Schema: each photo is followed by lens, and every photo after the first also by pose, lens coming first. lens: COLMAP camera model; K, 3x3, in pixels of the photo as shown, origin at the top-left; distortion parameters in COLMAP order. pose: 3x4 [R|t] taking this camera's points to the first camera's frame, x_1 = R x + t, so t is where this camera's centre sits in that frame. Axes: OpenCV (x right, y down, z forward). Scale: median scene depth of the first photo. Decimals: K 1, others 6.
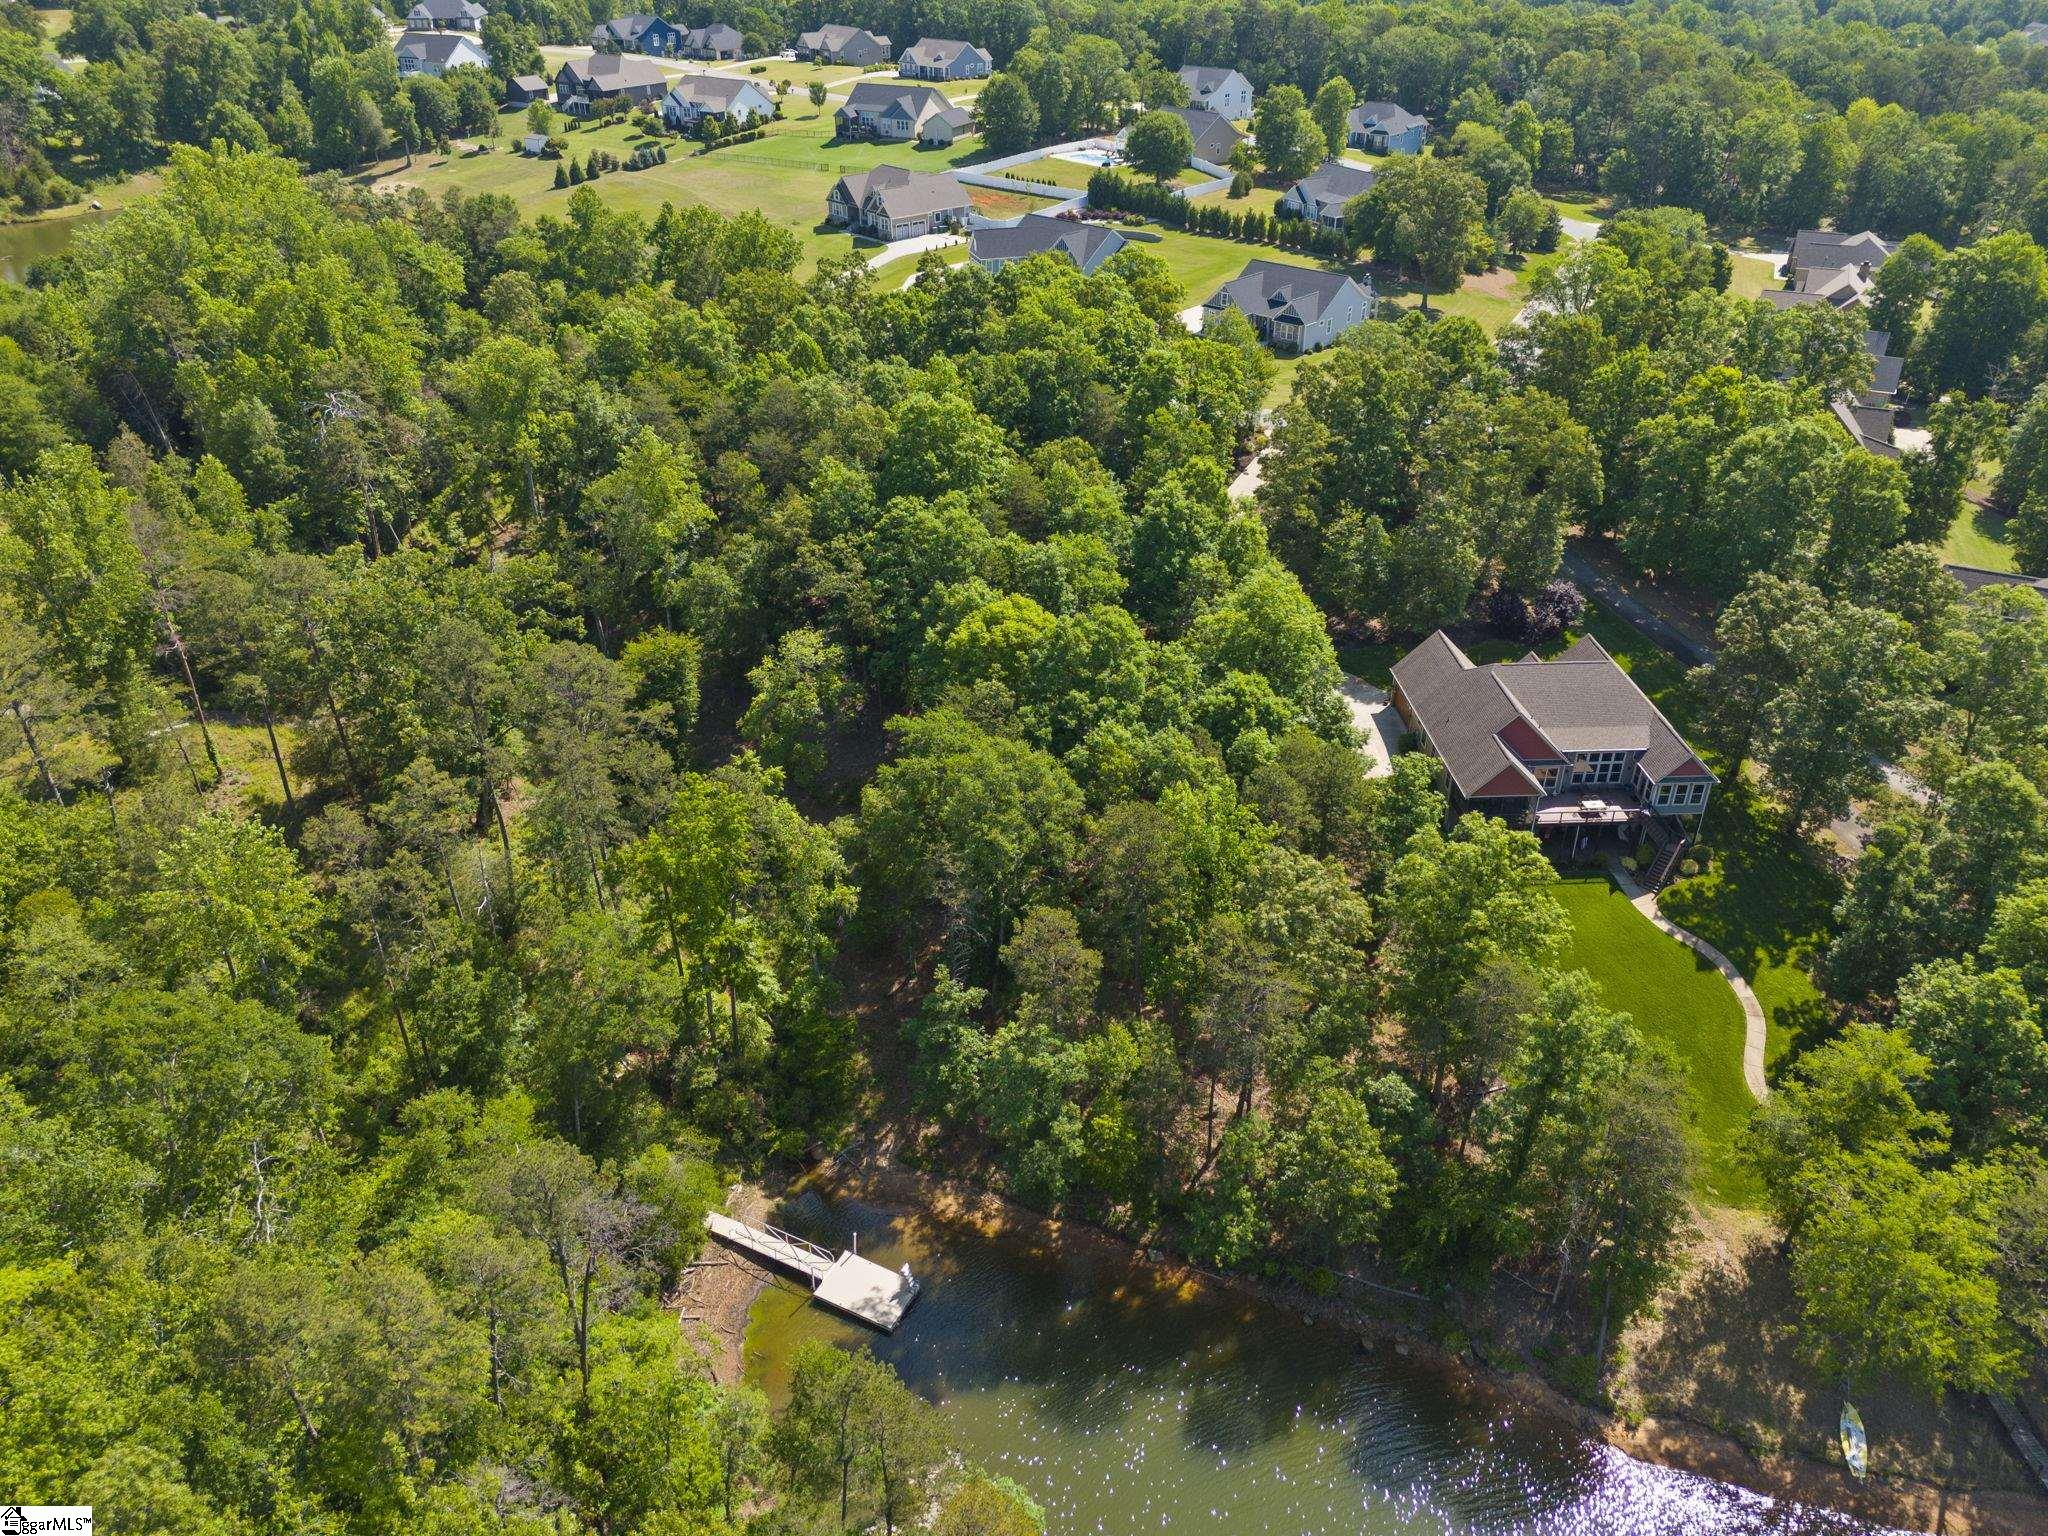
lens RADIAL K [[1507.4, 0, 1024.0], [0, 1507.4, 768.0], [0, 0, 1]] dist [0.048333, -0.030310]
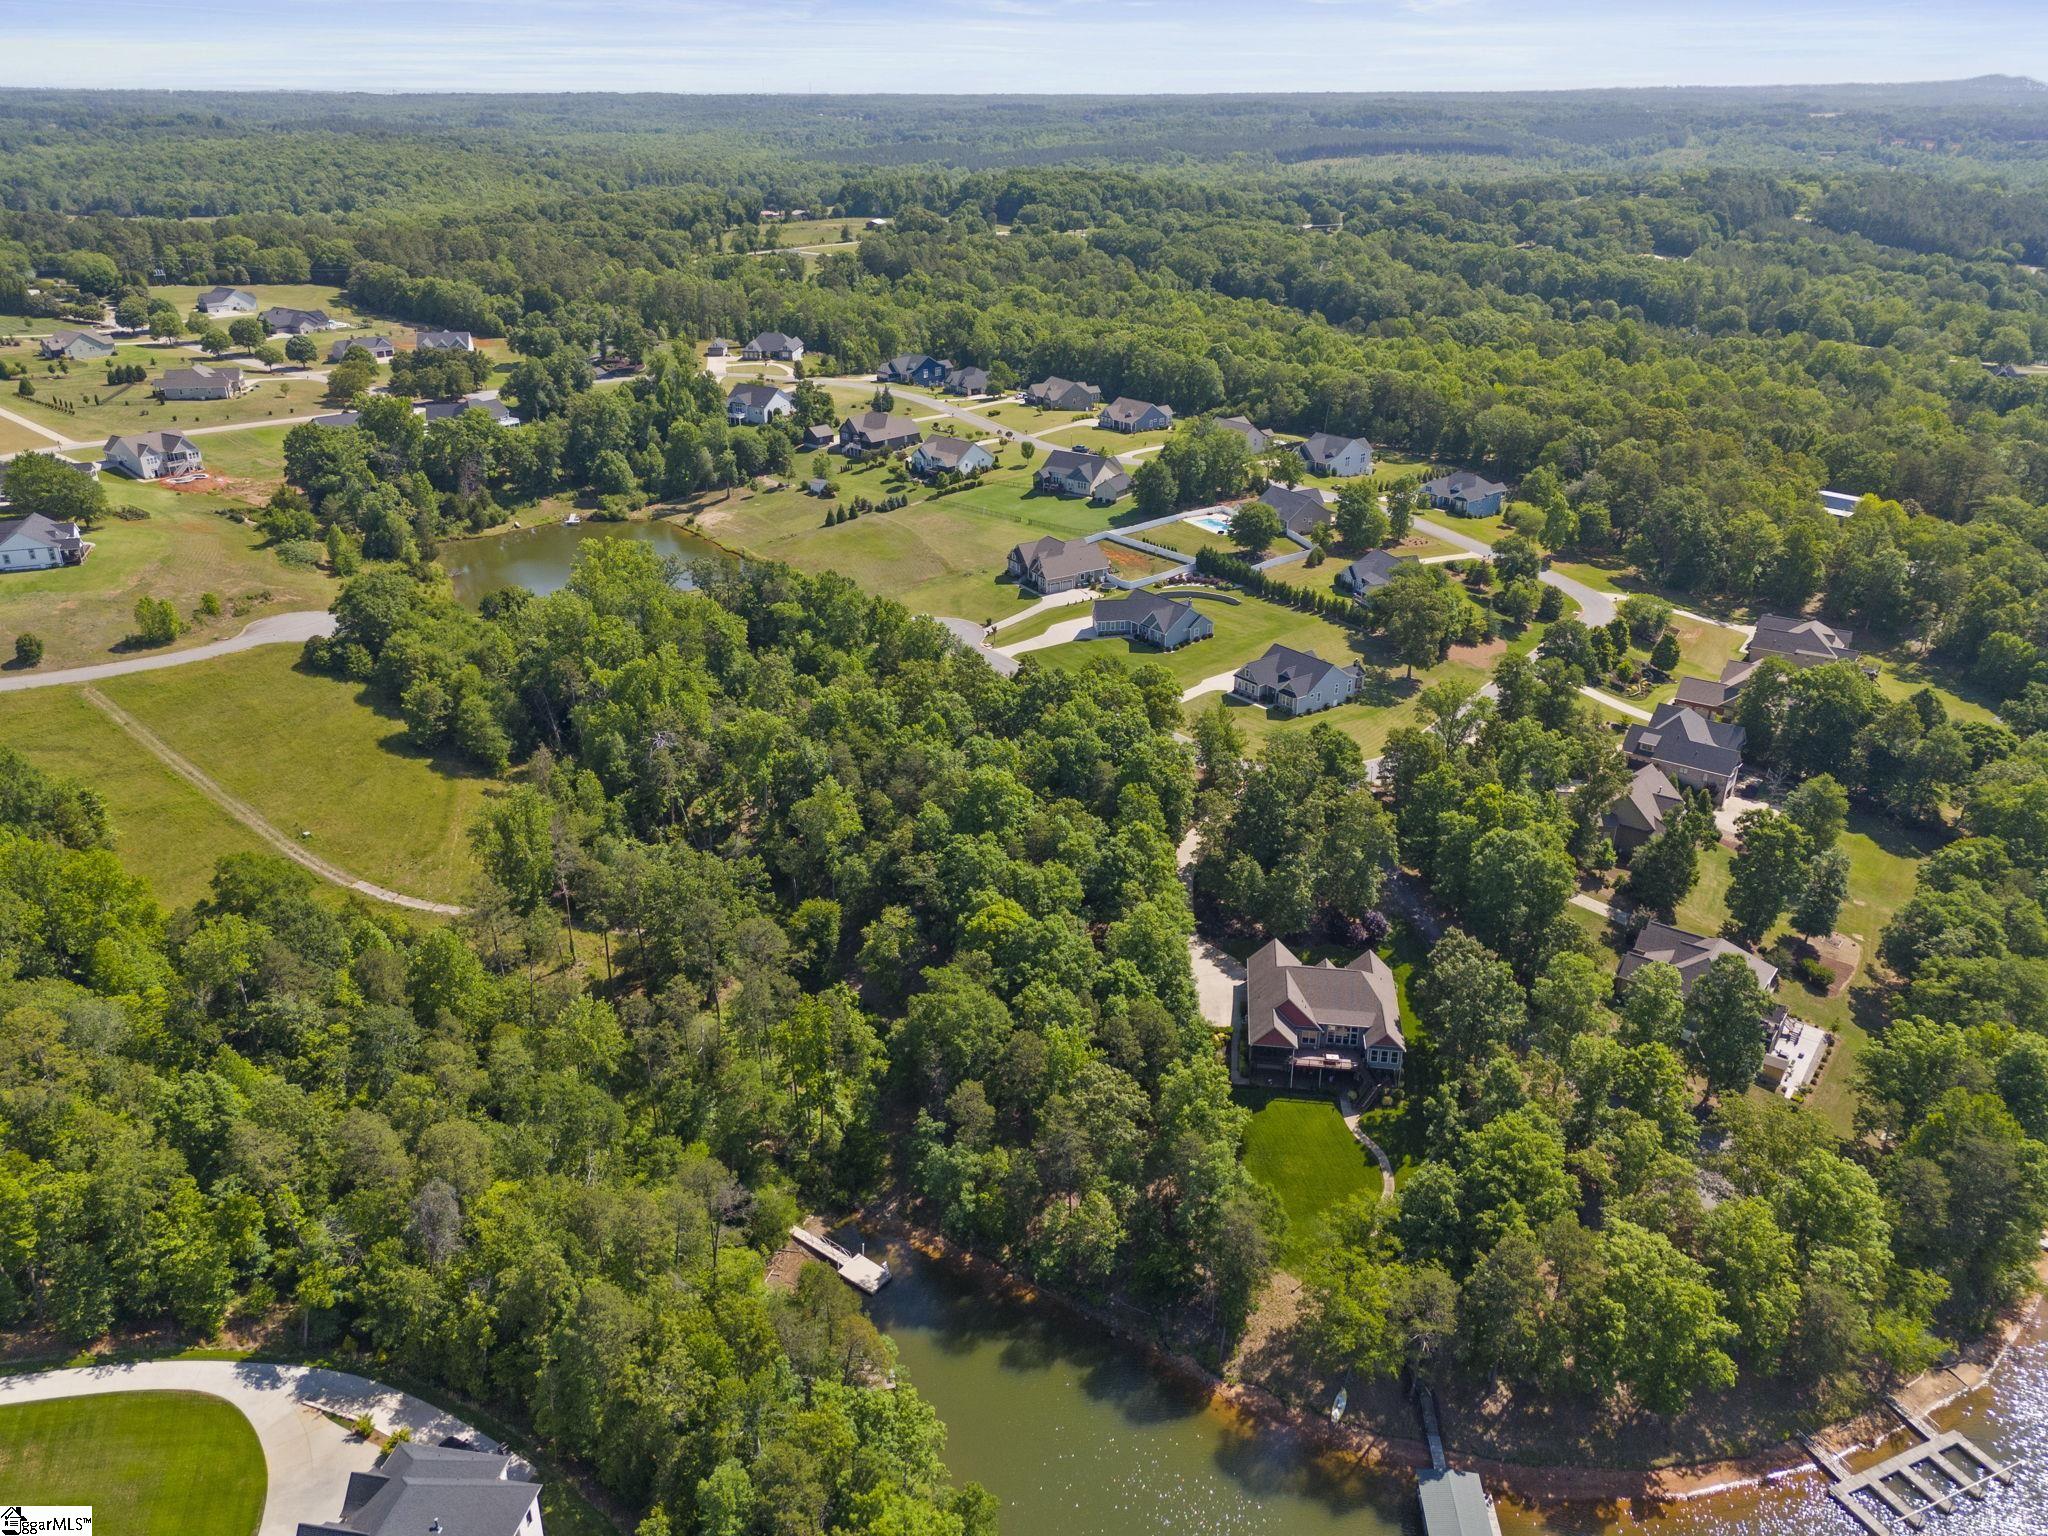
lens RADIAL K [[1519.0, 0, 1022.6], [0, 1519.0, 732.9], [0, 0, 1]] dist [0.141030, -0.370961]
pose [[0.983165, 0.068036, -0.169583, 0.248154], [-0.090759, 0.987343, -0.130062, -0.065220], [0.158587, 0.143263, 0.976896, -0.638925]]
